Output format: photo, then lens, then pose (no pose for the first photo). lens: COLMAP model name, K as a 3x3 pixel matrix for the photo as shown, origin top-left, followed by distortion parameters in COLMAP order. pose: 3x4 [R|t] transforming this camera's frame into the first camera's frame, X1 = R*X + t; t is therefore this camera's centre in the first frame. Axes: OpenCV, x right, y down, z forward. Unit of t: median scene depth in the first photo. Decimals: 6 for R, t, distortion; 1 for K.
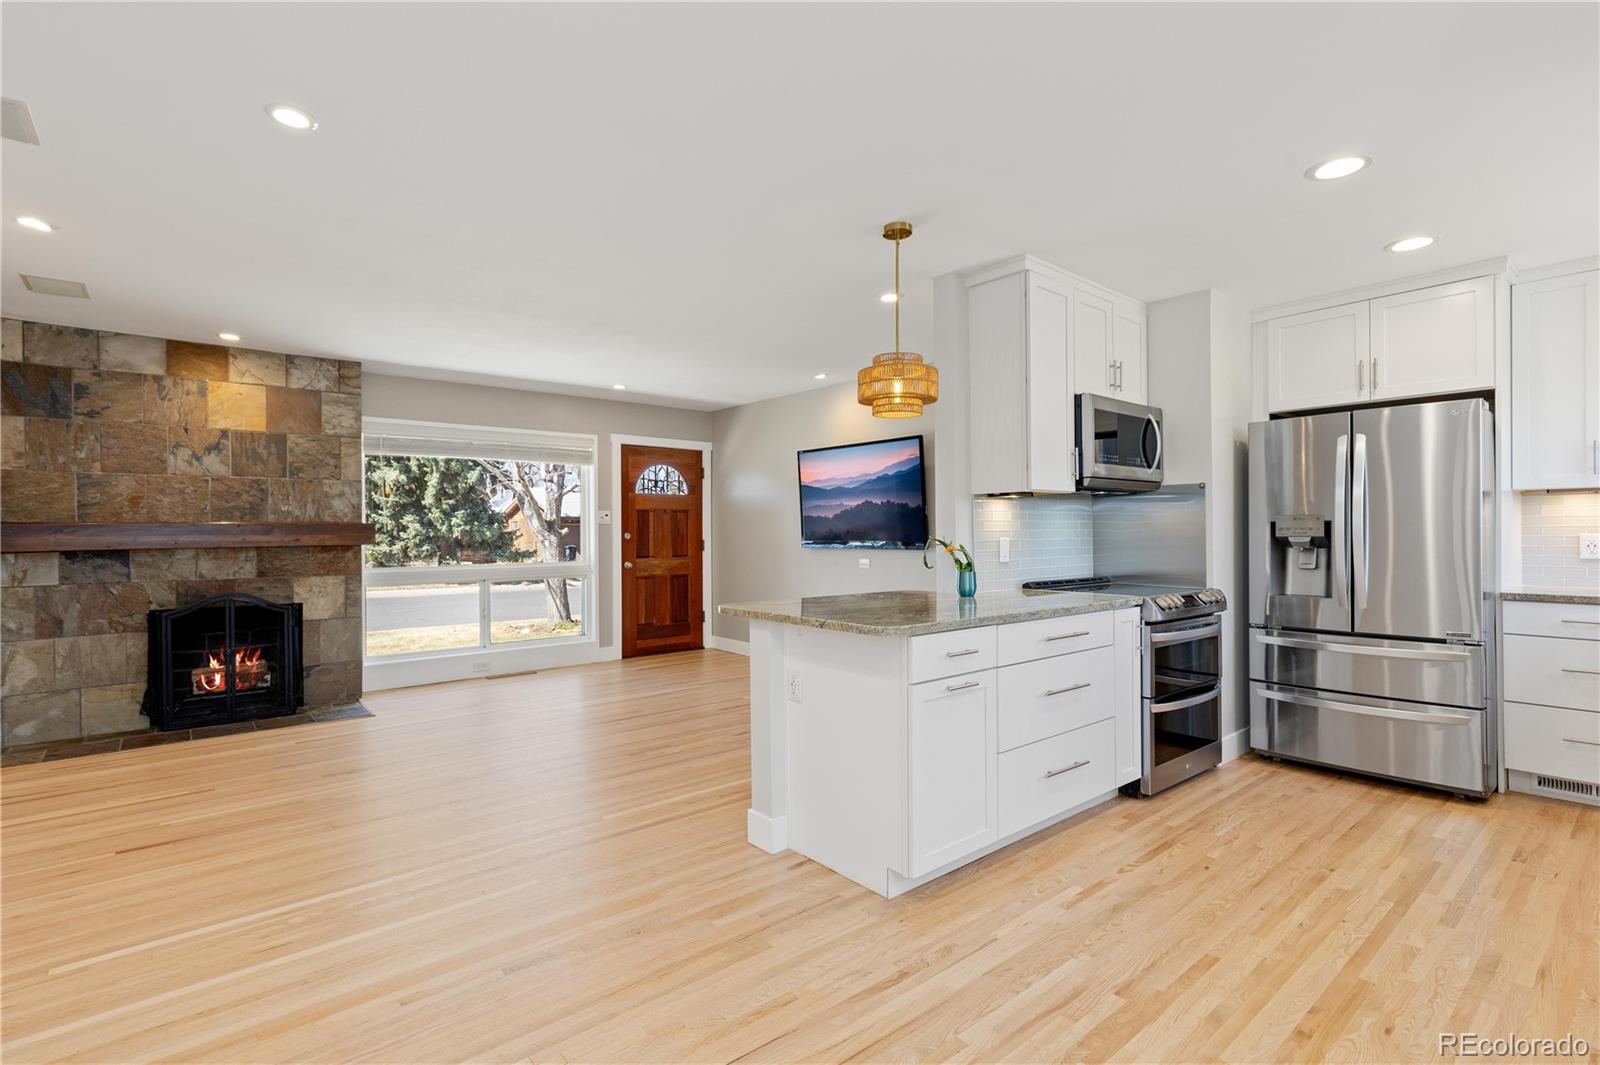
lens RADIAL K [[729.9, 0, 786.2], [0, 729.9, 546.6], [0, 0, 1]] dist [0.013807, -0.002878]
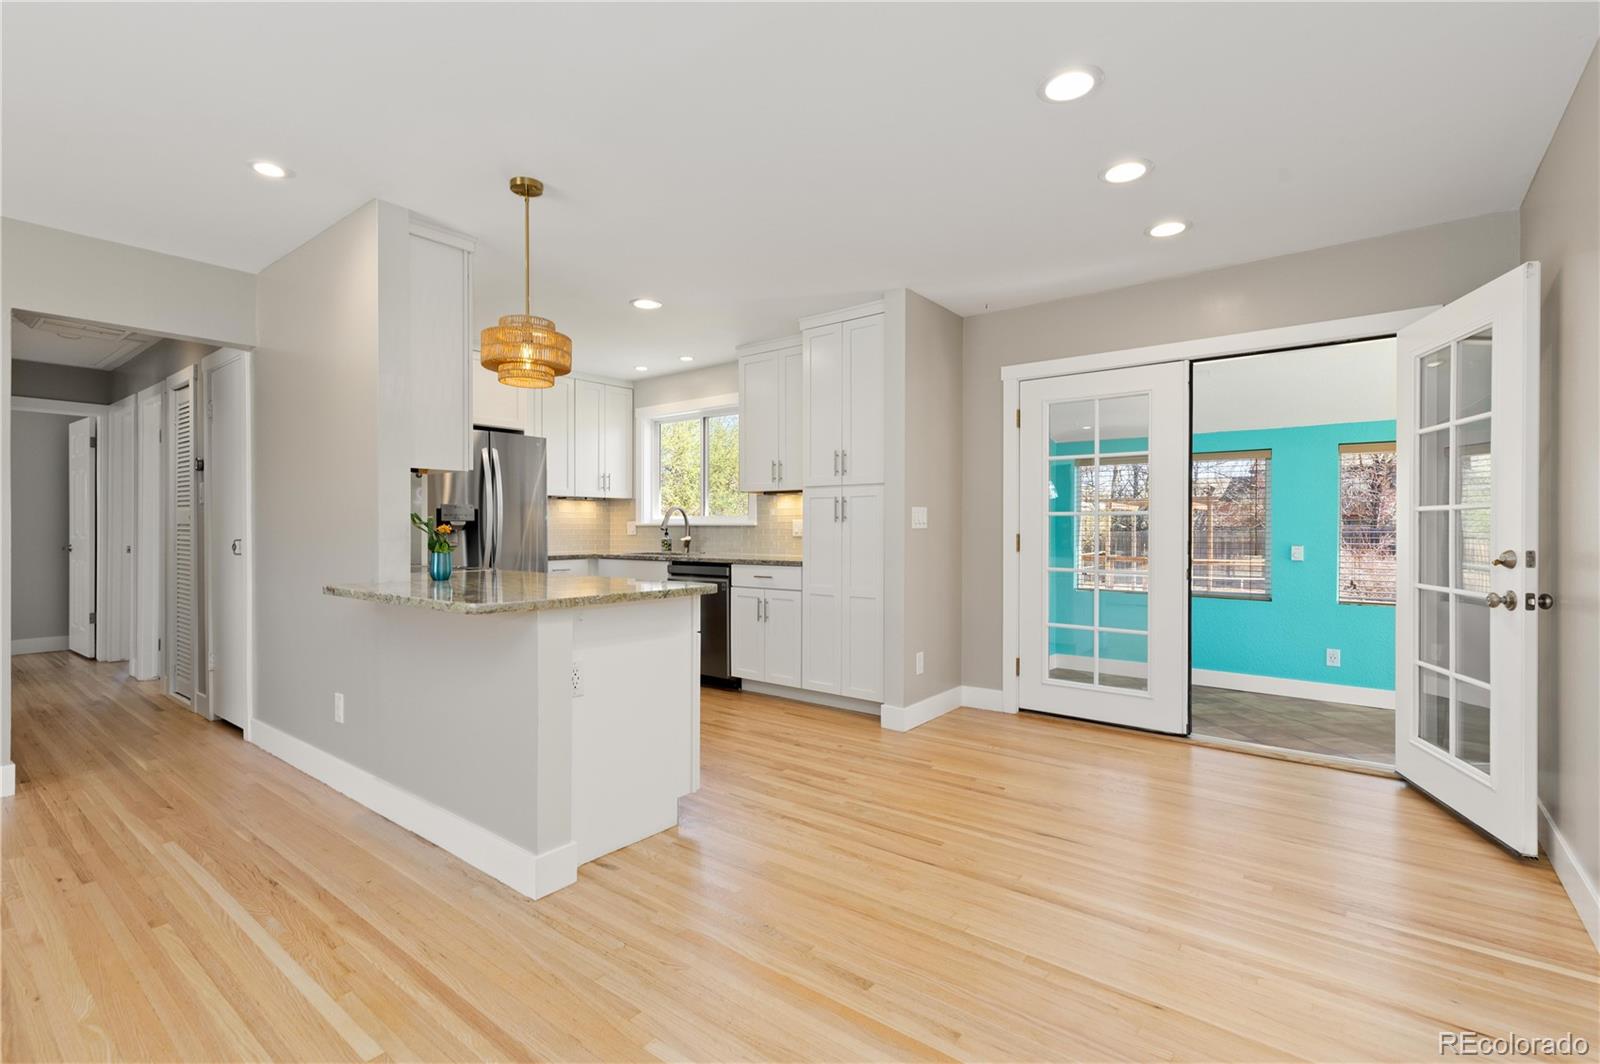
lens RADIAL K [[729.9, 0, 791.0], [0, 729.9, 529.0], [0, 0, 1]] dist [0.013807, -0.002878]
pose [[-0.202434, 0.004446, 0.979286, -0.548187], [0.018391, 0.999831, -0.000738, 0.009902], [-0.979123, 0.017861, -0.202481, 0.559350]]
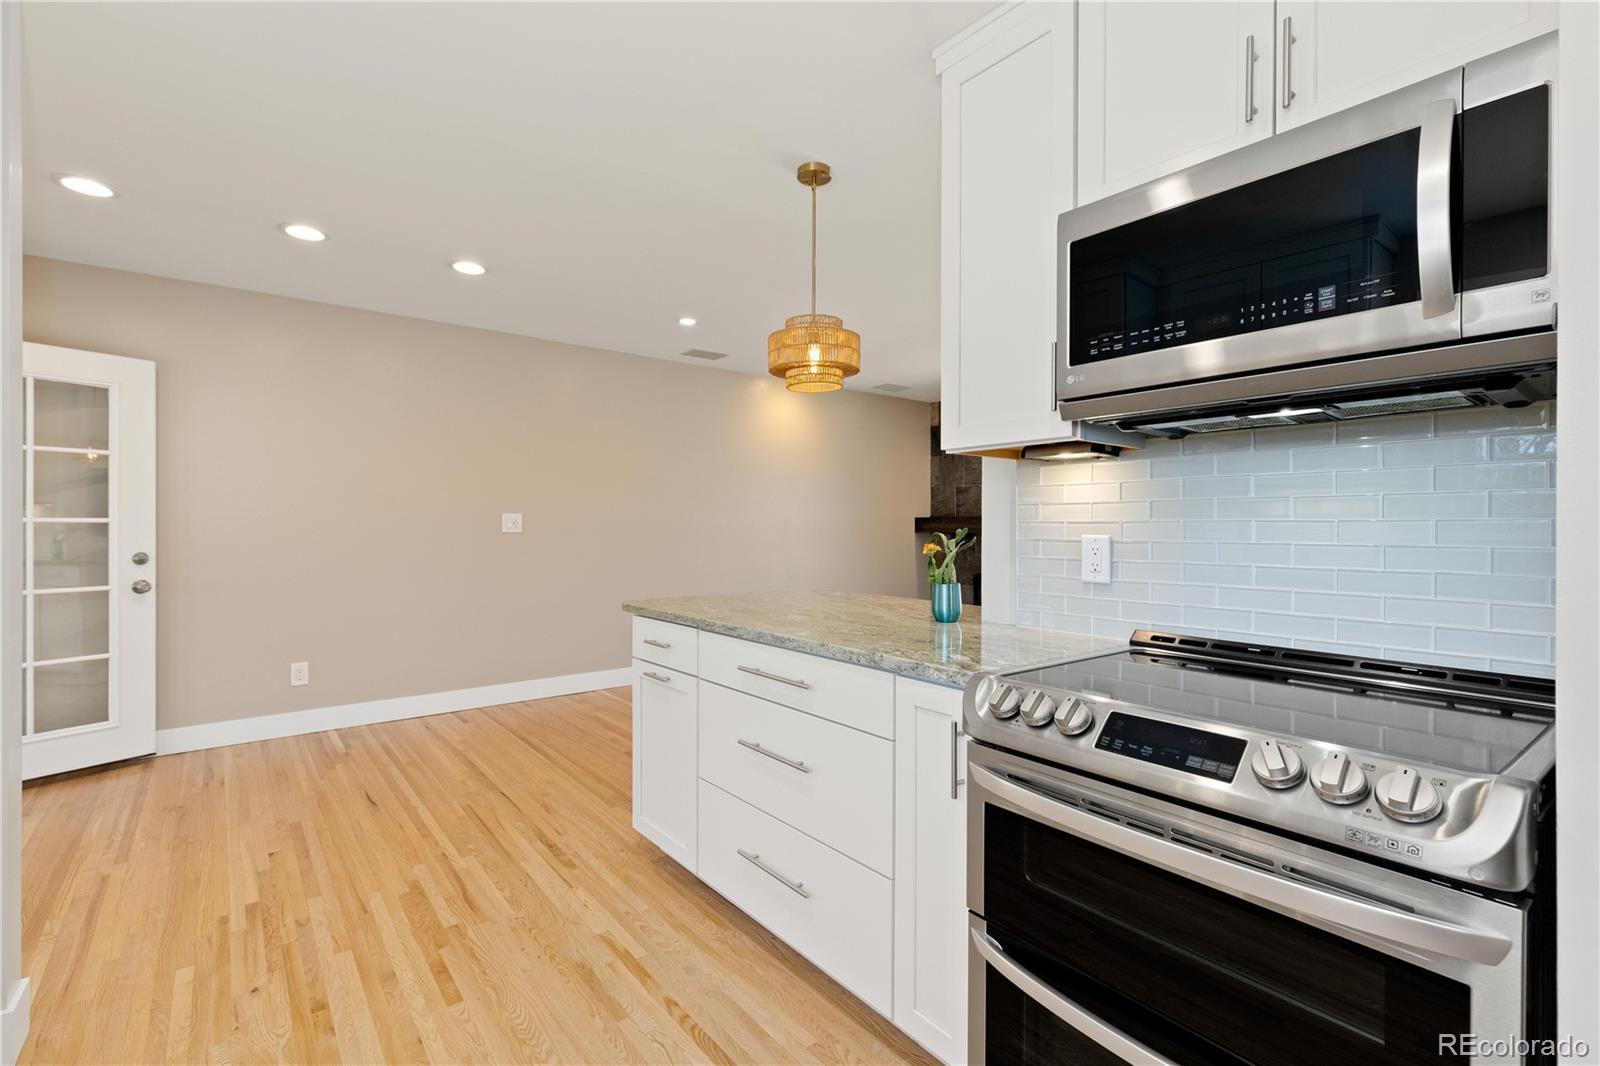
lens RADIAL K [[729.9, 0, 801.5], [0, 729.9, 528.6], [0, 0, 1]] dist [0.013807, -0.002878]
pose [[-0.016319, 0.011203, -0.999804, 0.666030], [-0.021377, 0.999705, 0.011551, -0.014640], [0.999638, 0.021561, -0.016074, 0.650926]]
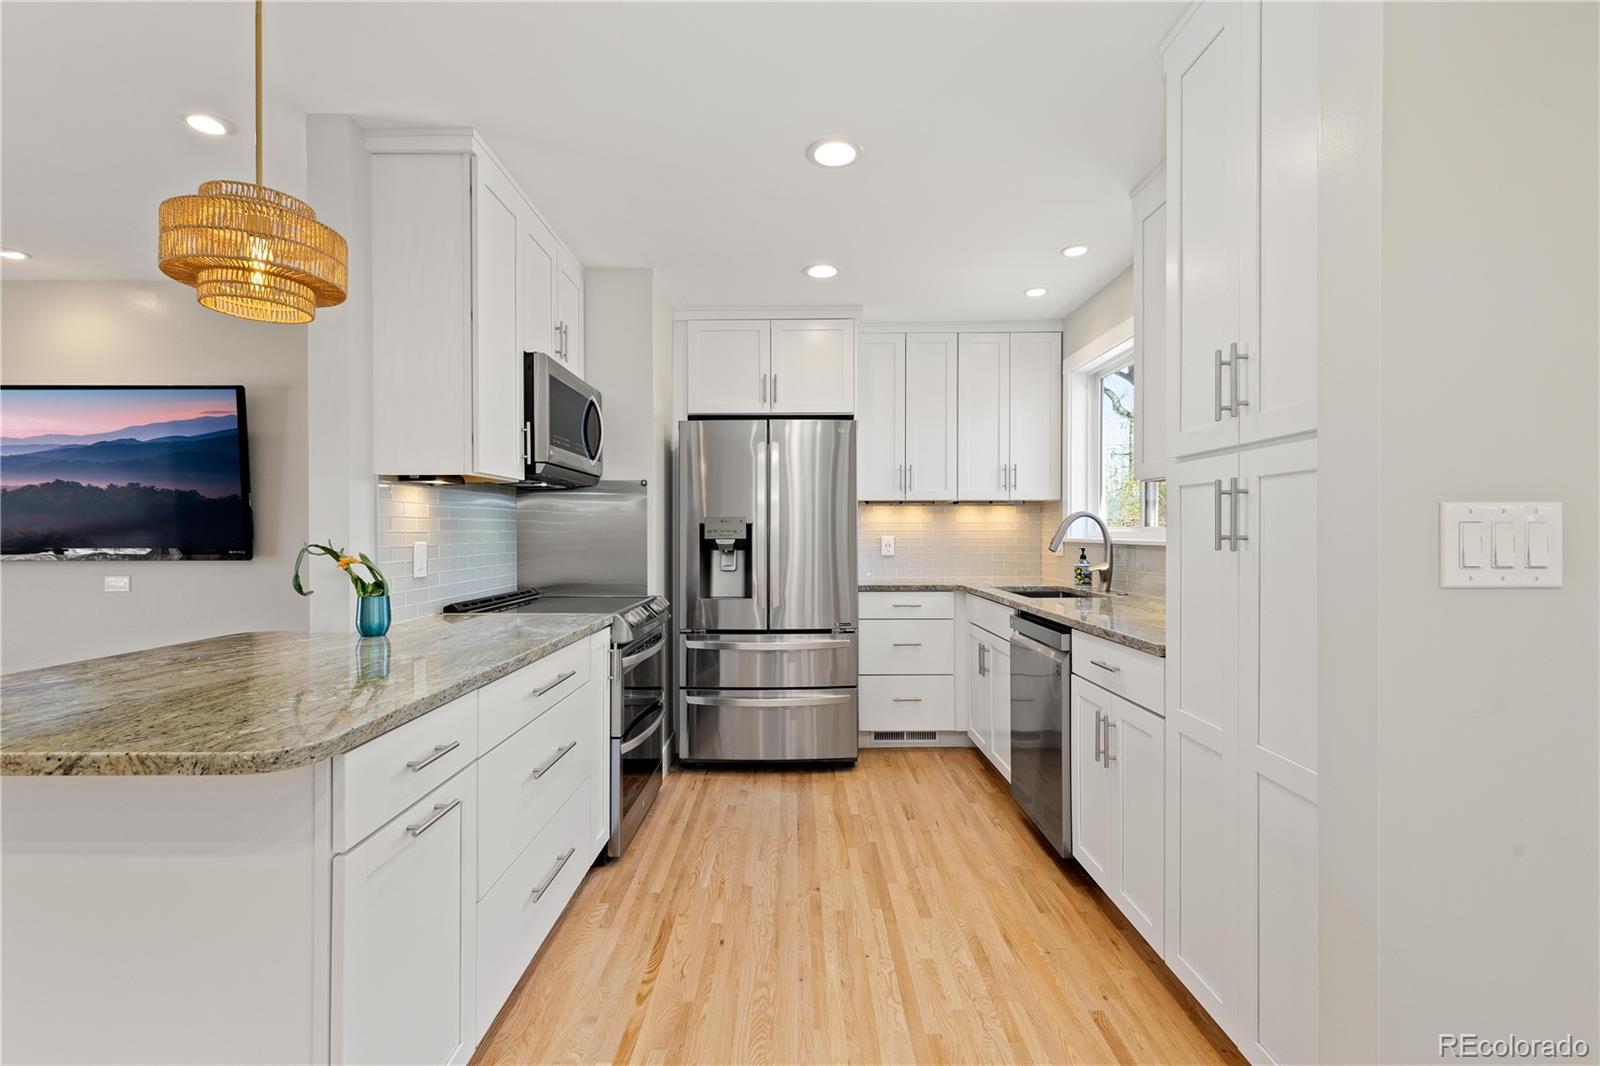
lens RADIAL K [[729.9, 0, 797.4], [0, 729.9, 531.7], [0, 0, 1]] dist [0.013807, -0.002878]
pose [[0.637012, 0.005062, 0.770837, -0.005228], [0.012565, 0.999777, -0.016949, -0.004493], [-0.770751, 0.020482, 0.636807, 0.235463]]
